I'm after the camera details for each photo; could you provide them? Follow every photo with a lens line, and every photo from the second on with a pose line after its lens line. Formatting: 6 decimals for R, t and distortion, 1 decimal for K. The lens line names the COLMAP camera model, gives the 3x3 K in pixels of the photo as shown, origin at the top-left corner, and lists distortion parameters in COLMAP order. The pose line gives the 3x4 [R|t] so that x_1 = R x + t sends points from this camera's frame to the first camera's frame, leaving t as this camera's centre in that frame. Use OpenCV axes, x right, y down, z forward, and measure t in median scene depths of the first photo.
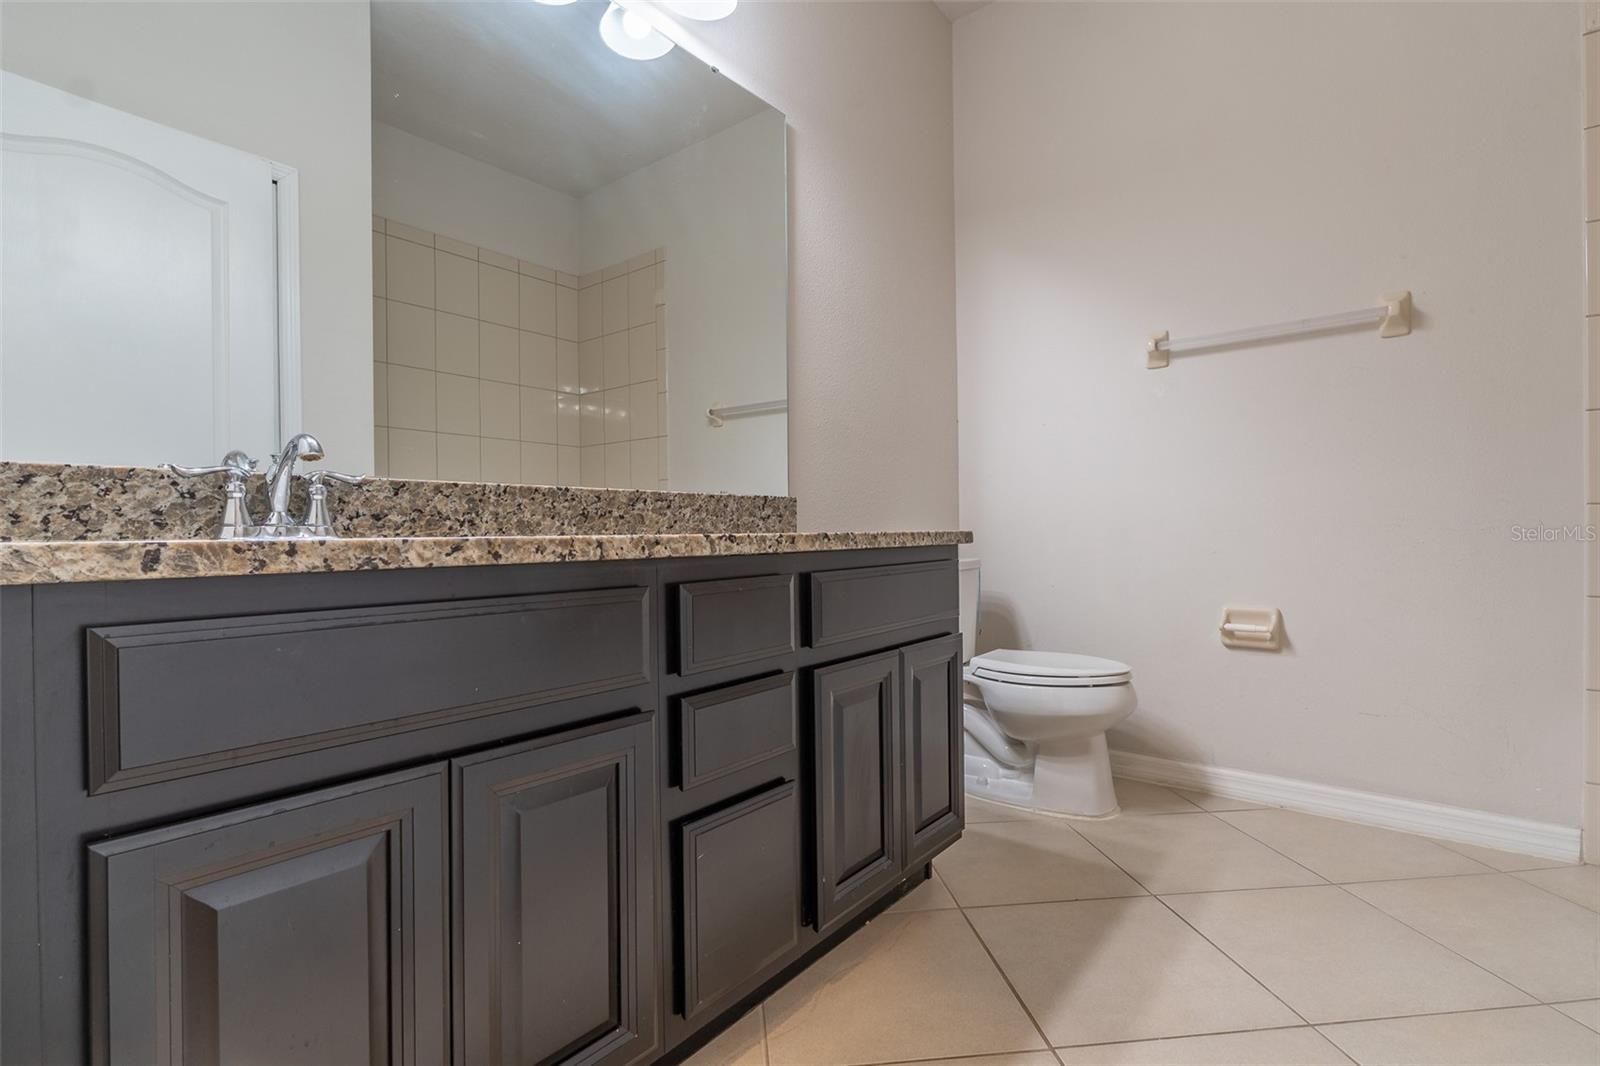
lens RADIAL K [[750.2, 0, 791.6], [0, 750.2, 529.8], [0, 0, 1]] dist [-0.002623, 0.000827]
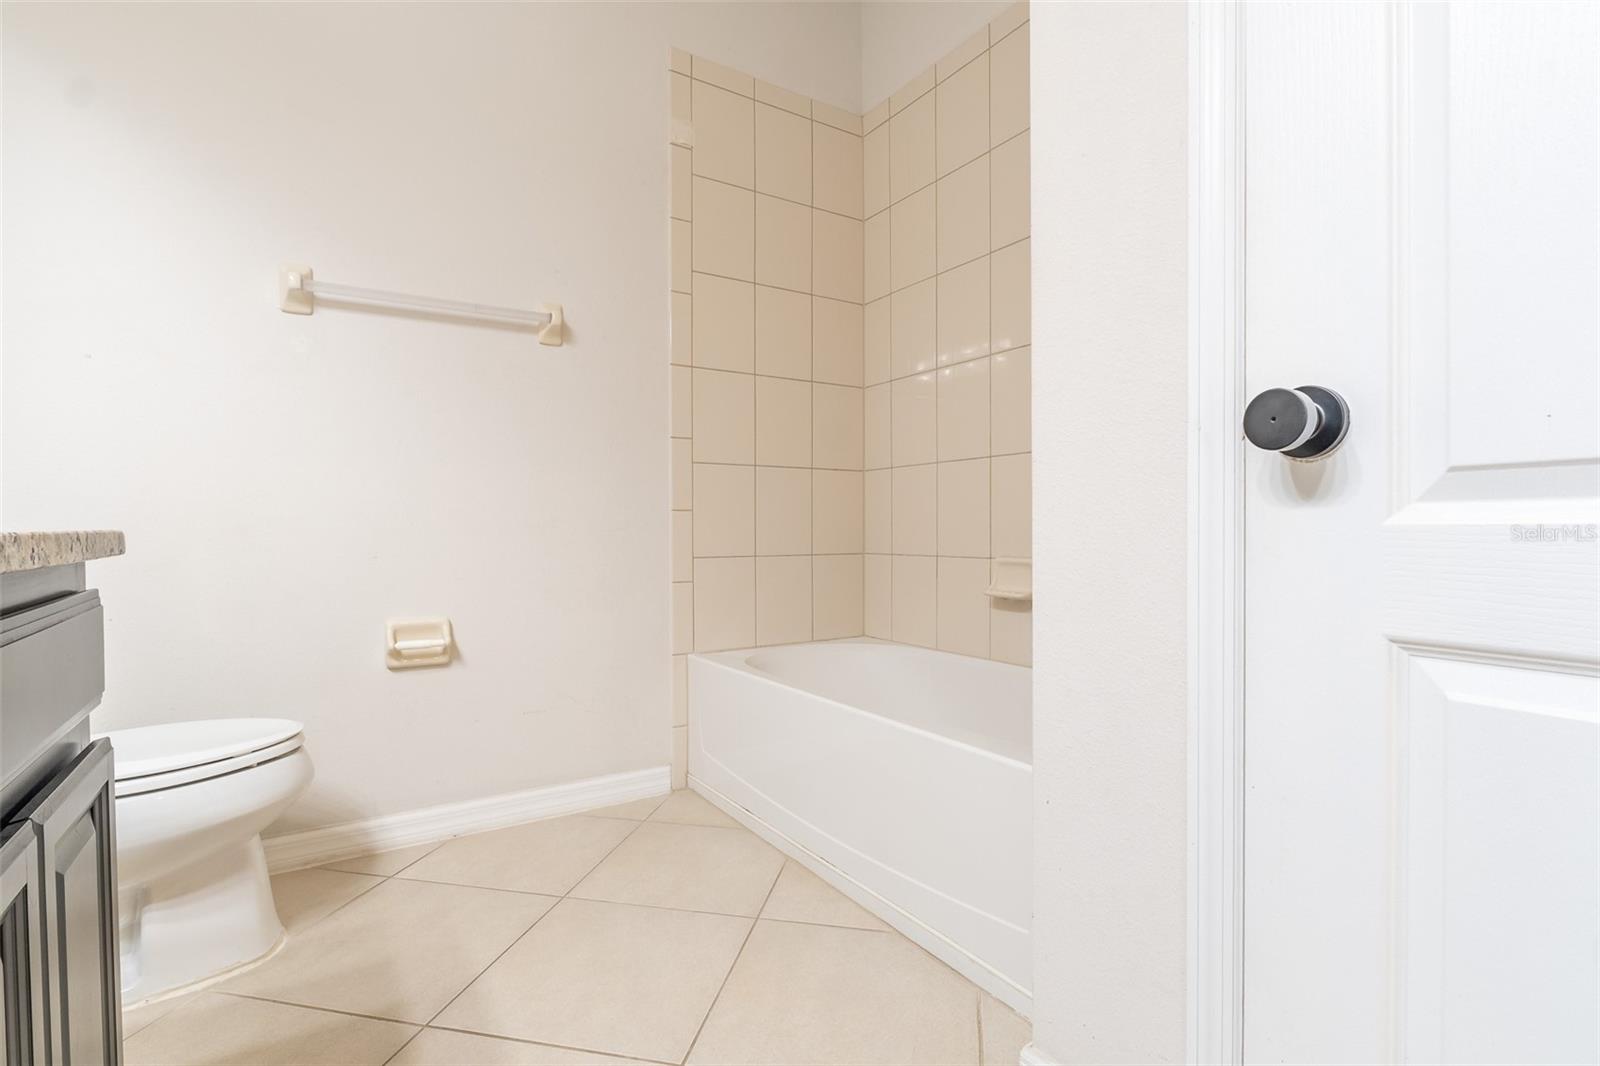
lens RADIAL K [[750.2, 0, 800.9], [0, 750.2, 537.7], [0, 0, 1]] dist [-0.002623, 0.000827]
pose [[0.311394, -0.007321, 0.950253, -0.074492], [-0.001331, 0.999966, 0.008140, 0.000843], [-0.950280, -0.003800, 0.311374, 0.318248]]
